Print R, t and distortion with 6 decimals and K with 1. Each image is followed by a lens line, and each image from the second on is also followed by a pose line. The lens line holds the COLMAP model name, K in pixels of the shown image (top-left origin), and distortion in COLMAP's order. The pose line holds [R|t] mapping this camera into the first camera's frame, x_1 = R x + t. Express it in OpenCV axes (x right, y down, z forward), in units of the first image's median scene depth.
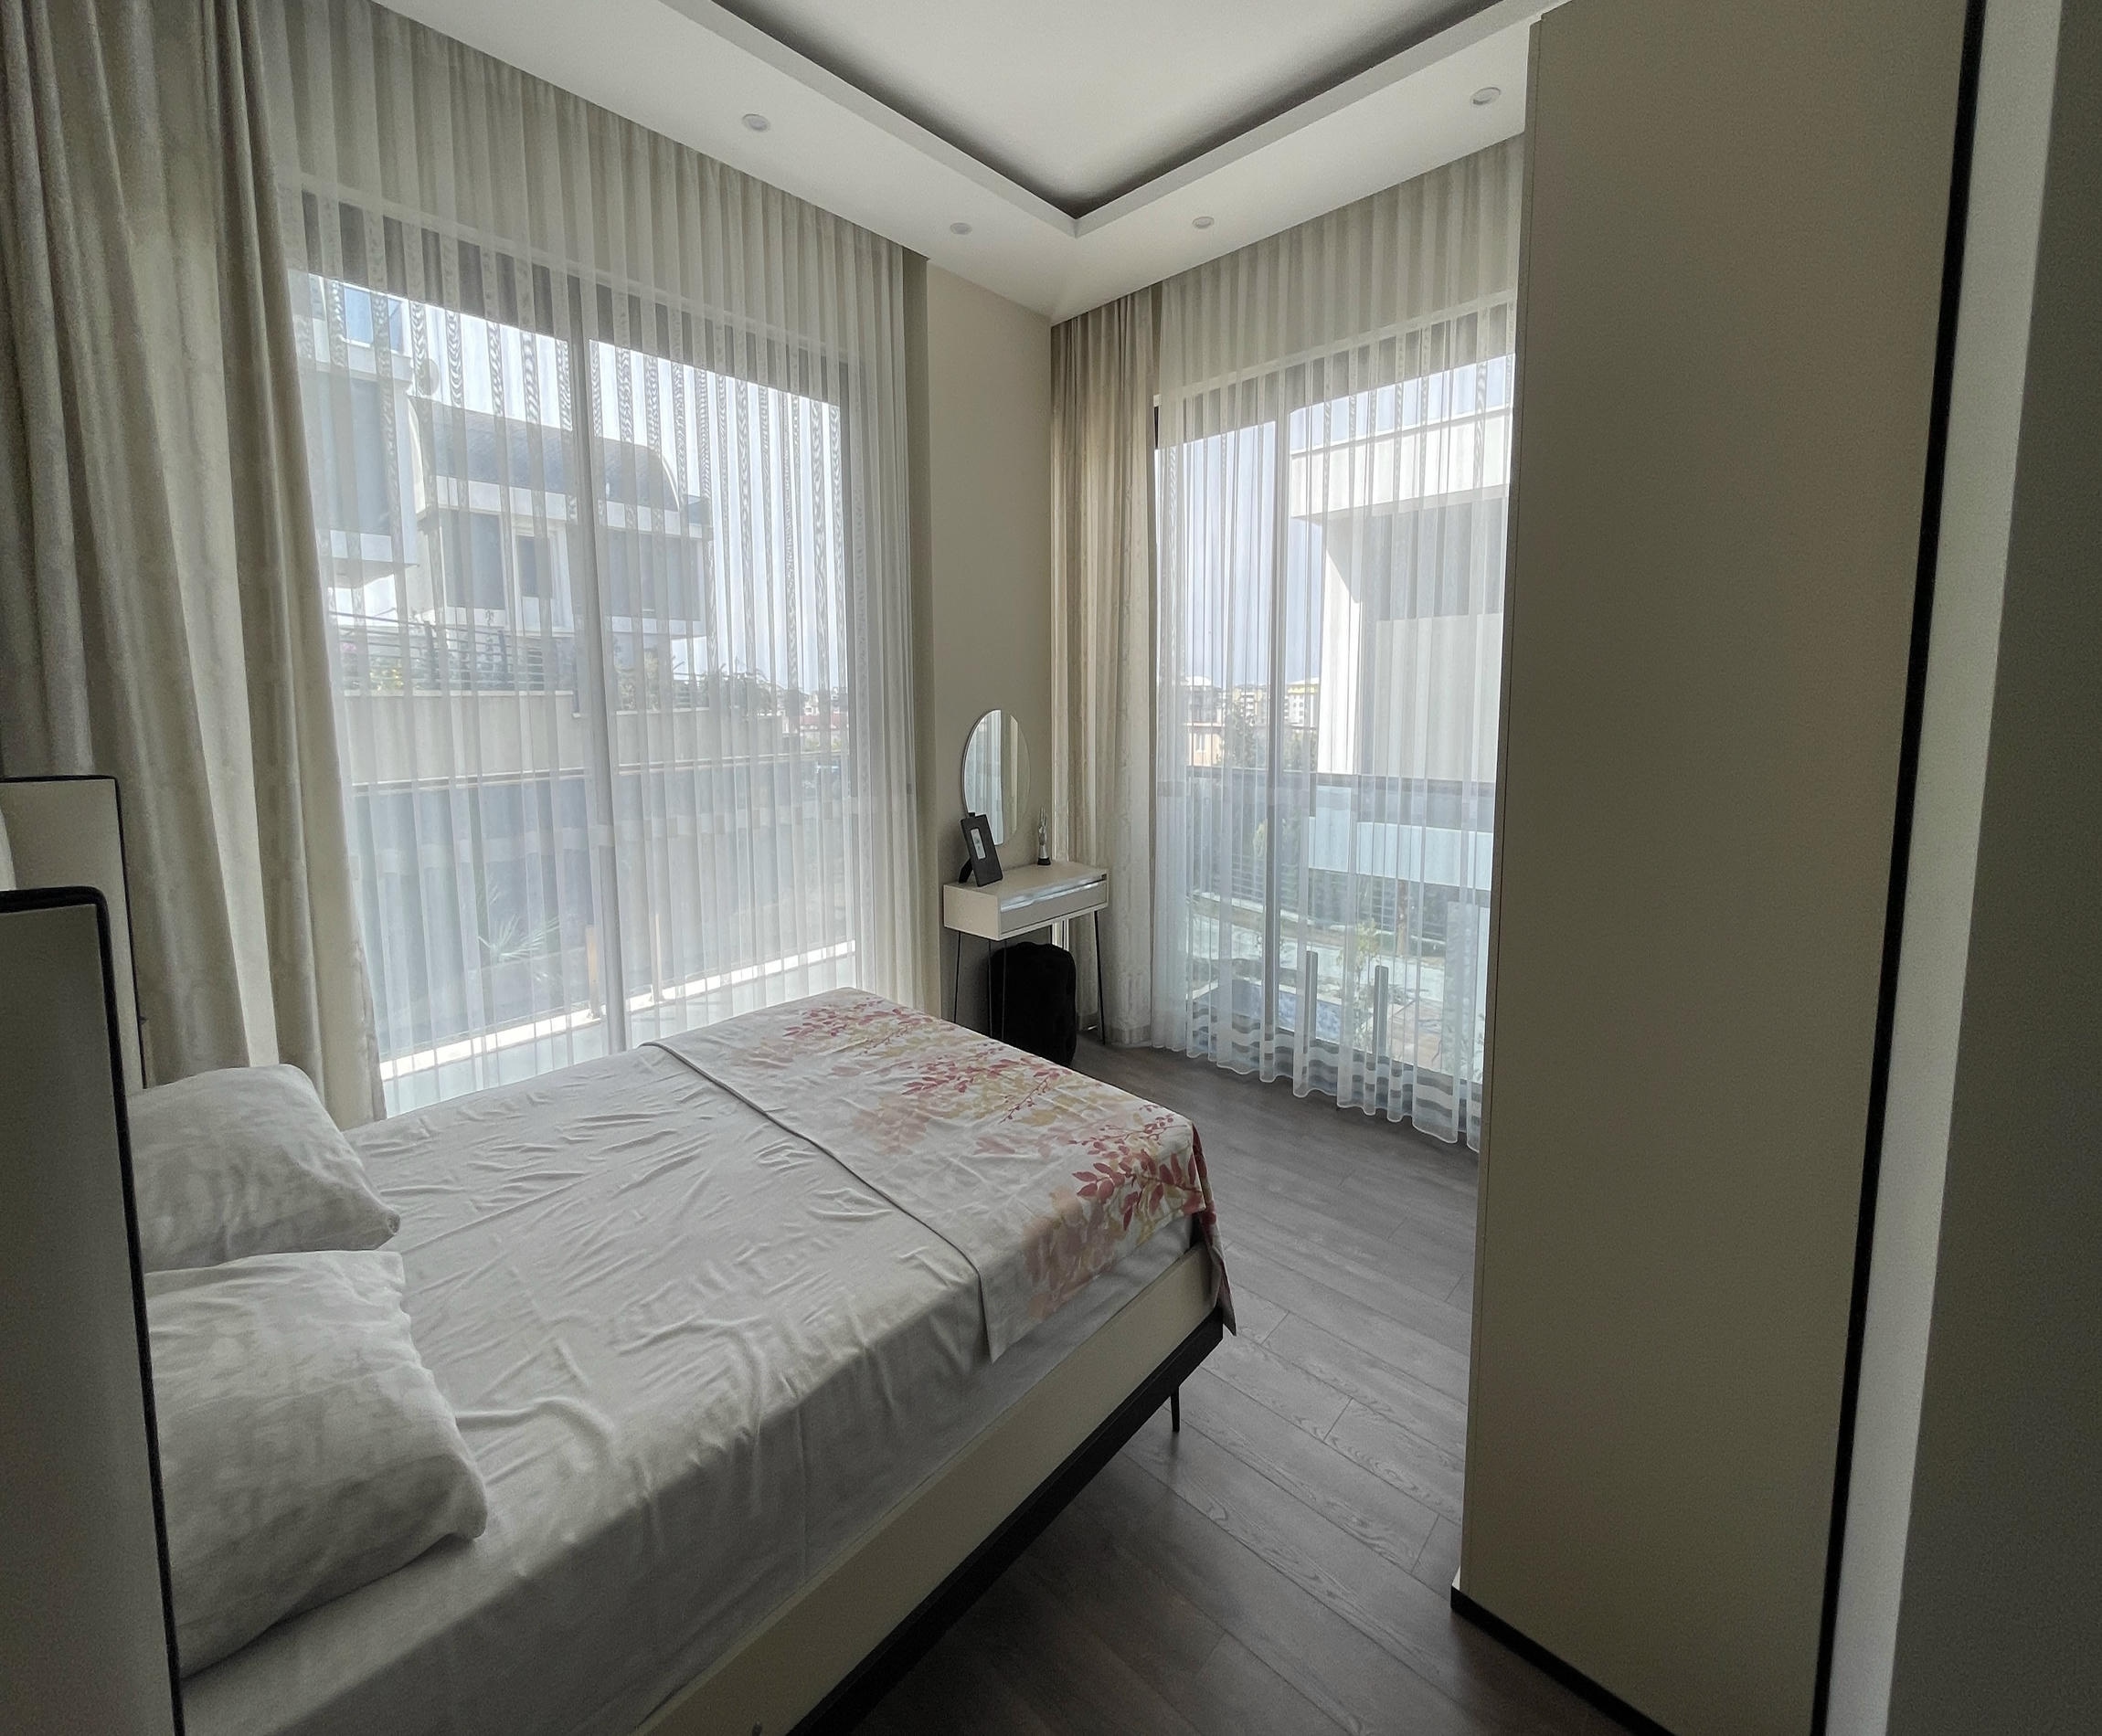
lens RADIAL K [[851.7, 0, 1049.1], [0, 851.7, 795.0], [0, 0, 1]] dist [0.000759, 0.000059]
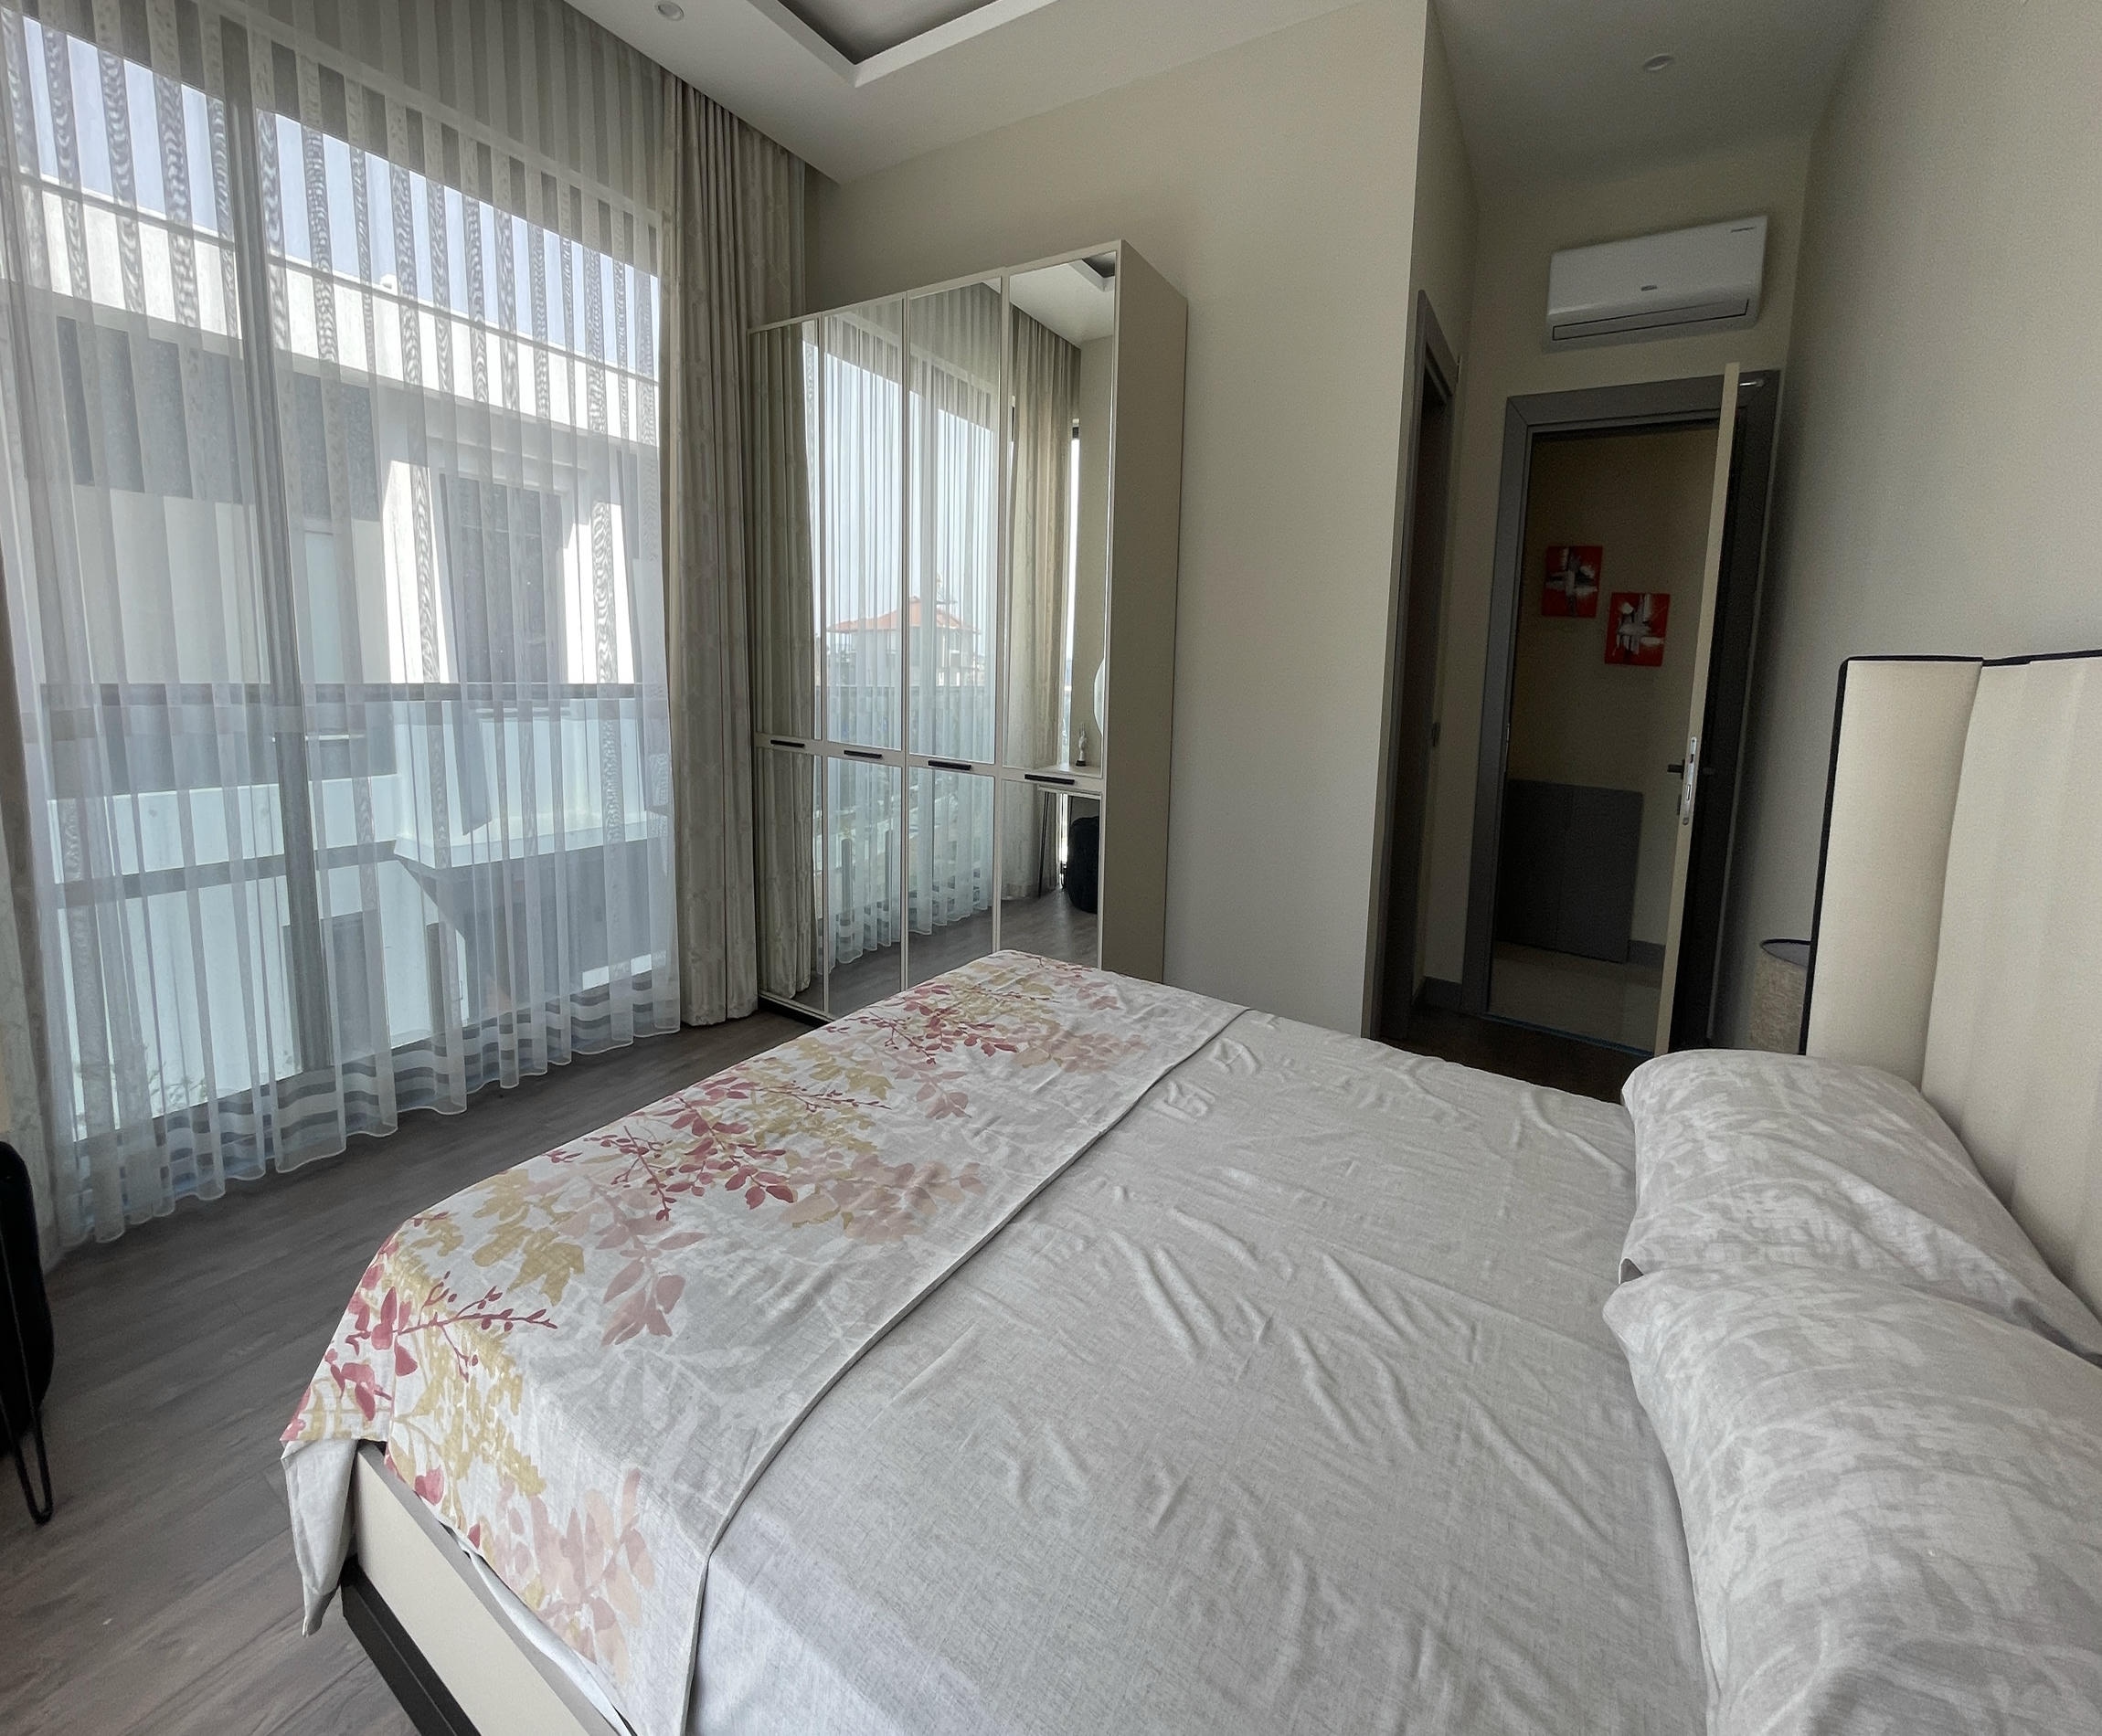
lens RADIAL K [[851.7, 0, 1049.1], [0, 851.7, 795.0], [0, 0, 1]] dist [0.000759, 0.000059]
pose [[-0.193876, -0.144436, 0.970335, -0.546655], [0.072526, 0.984286, 0.161003, -0.005718], [-0.978342, 0.101589, -0.180354, 0.652862]]
